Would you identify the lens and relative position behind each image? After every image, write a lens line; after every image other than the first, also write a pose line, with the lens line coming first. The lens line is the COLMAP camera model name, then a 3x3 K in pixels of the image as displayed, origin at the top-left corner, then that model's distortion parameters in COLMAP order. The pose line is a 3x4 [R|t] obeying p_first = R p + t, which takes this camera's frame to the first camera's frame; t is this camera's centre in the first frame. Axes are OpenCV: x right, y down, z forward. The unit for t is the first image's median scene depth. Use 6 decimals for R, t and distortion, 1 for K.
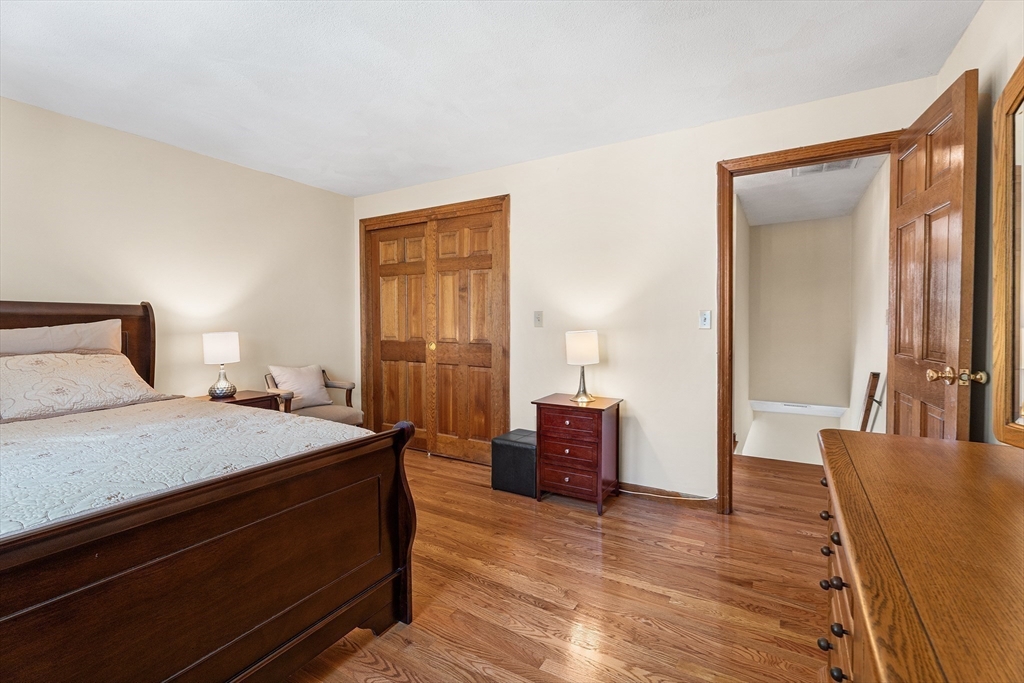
lens RADIAL K [[457.2, 0, 513.9], [0, 457.2, 338.0], [0, 0, 1]] dist [0.003872, 0.000311]
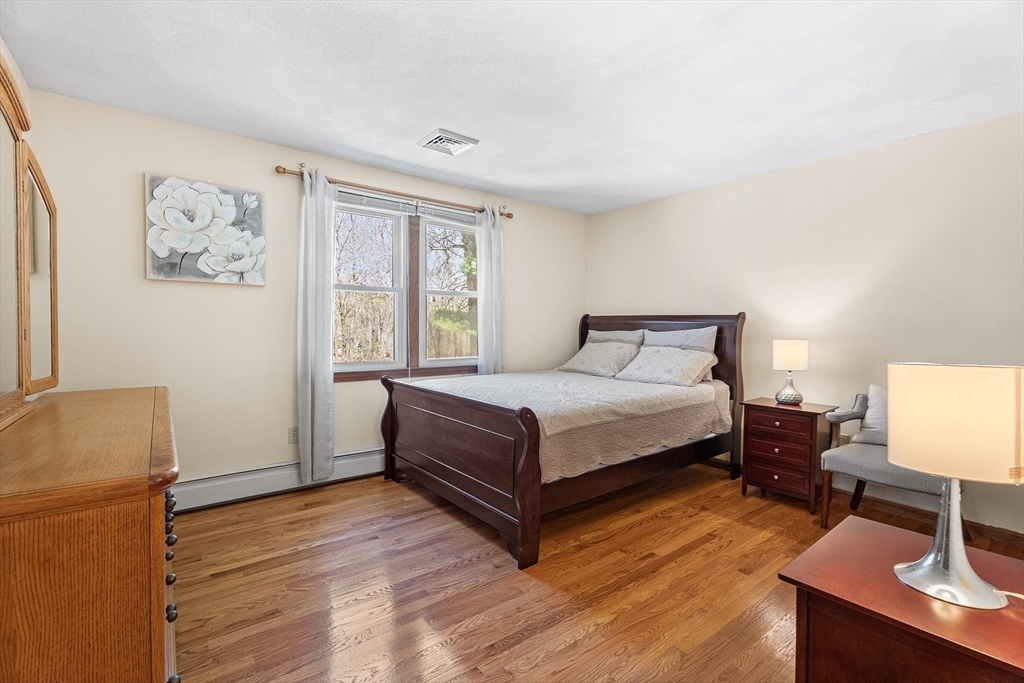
lens RADIAL K [[457.2, 0, 513.9], [0, 457.2, 338.0], [0, 0, 1]] dist [0.003872, 0.000311]
pose [[-0.368096, 0.023353, -0.929494, 0.731178], [-0.038317, 0.998454, 0.040260, -0.045182], [0.928998, 0.050435, -0.366632, 1.116533]]
